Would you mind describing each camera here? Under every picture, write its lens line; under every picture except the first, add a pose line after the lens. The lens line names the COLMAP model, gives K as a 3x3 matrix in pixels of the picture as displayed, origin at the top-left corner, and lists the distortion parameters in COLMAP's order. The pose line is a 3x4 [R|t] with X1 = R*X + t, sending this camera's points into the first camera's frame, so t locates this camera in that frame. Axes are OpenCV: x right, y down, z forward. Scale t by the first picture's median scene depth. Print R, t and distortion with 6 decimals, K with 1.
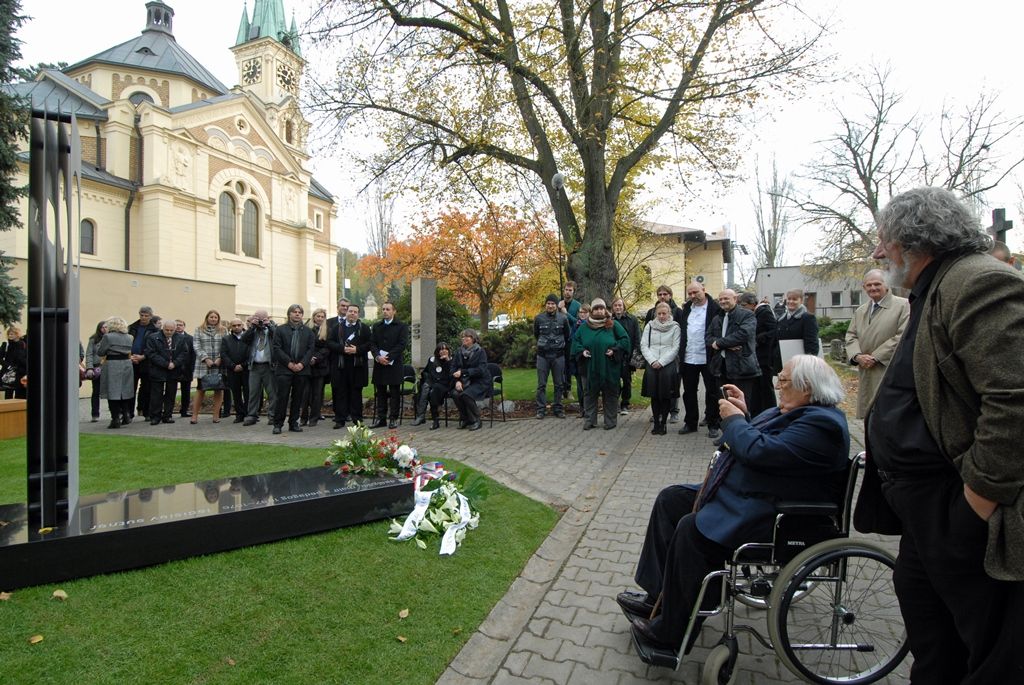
lens RADIAL K [[535.9, 0, 524.1], [0, 535.9, 351.2], [0, 0, 1]] dist [0.002362, -0.017954]
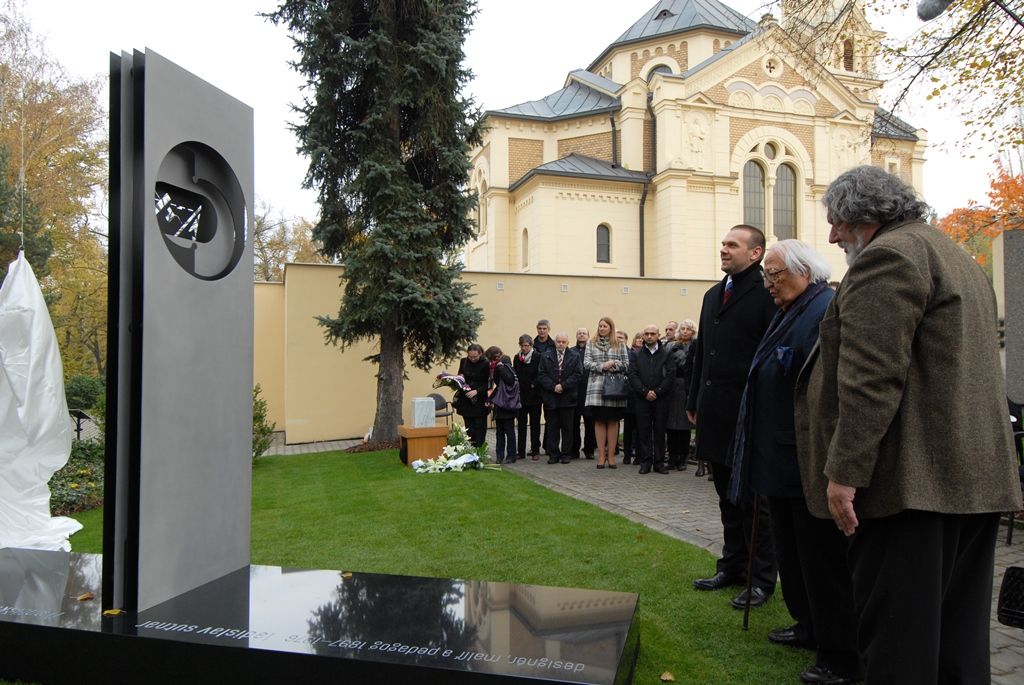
lens RADIAL K [[721.0, 0, 512.0], [0, 721.0, 356.6], [0, 0, 1]] dist [0.041002, -0.023790]
pose [[0.626668, -0.014906, -0.779144, 0.054099], [0.002608, 0.999852, -0.017031, -0.001965], [0.779282, 0.008641, 0.626613, 0.154636]]
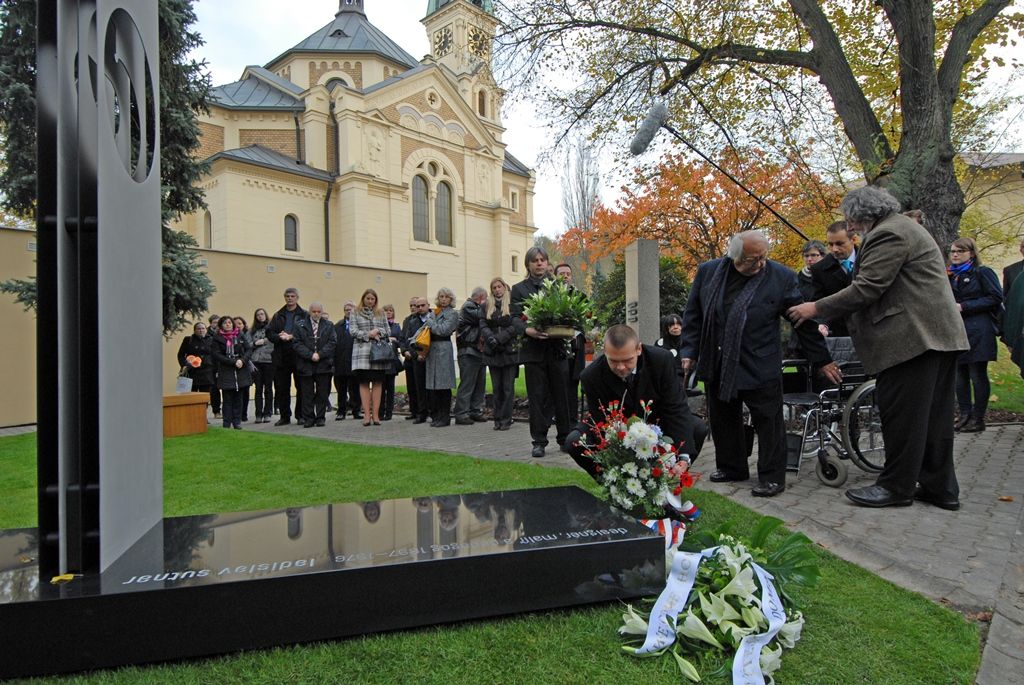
lens RADIAL K [[630.4, 0, 513.4], [0, 630.4, 347.7], [0, 0, 1]] dist [0.039670, -0.013123]
pose [[0.930721, -0.016735, -0.365347, -0.030806], [0.014068, 0.999851, -0.009959, 0.017621], [0.365459, 0.004129, 0.930818, 0.099959]]
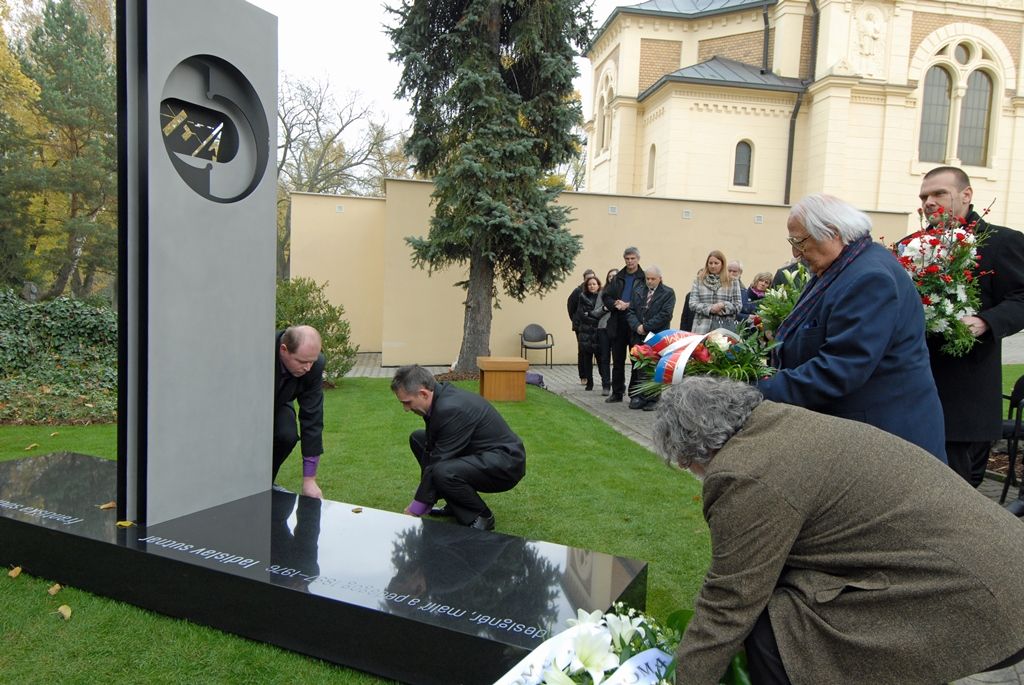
lens RADIAL K [[767.2, 0, 502.2], [0, 767.2, 368.7], [0, 0, 1]] dist [0.049015, -0.048165]
pose [[0.477527, 0.110826, -0.871600, 0.069343], [-0.051228, 0.993837, 0.098302, -0.007241], [0.877123, -0.002291, 0.480261, 0.184271]]
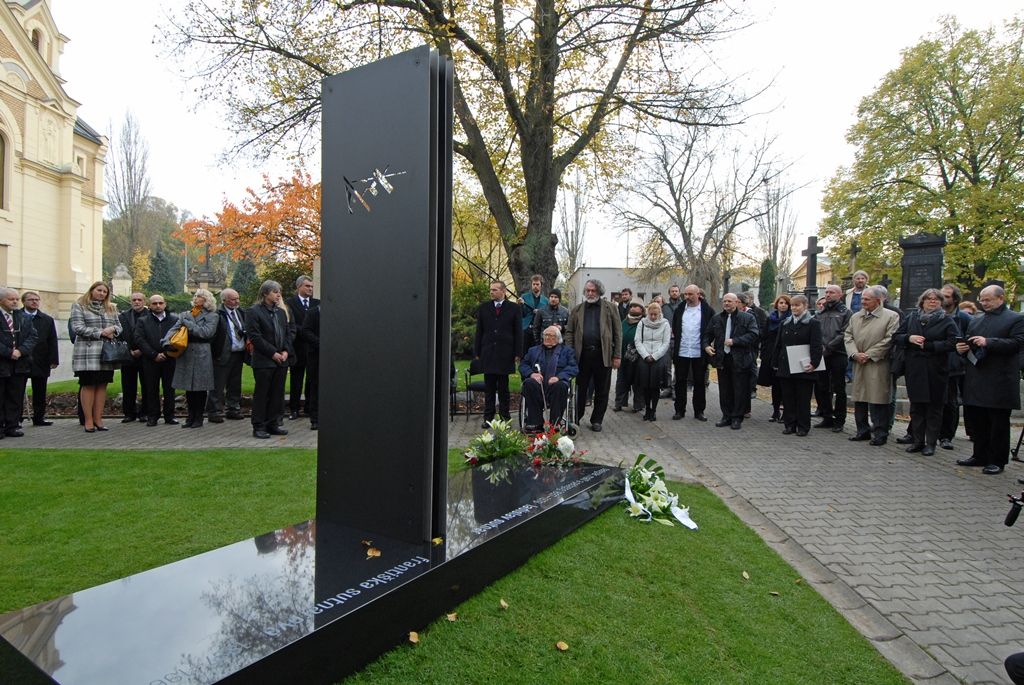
lens RADIAL K [[561.0, 0, 528.2], [0, 561.0, 352.3], [0, 0, 1]] dist [0.000726, -0.013953]
pose [[0.923661, 0.012576, 0.383003, -0.221749], [-0.019654, 0.999701, 0.014572, 0.000416], [-0.382705, -0.020987, 0.923632, 0.015150]]
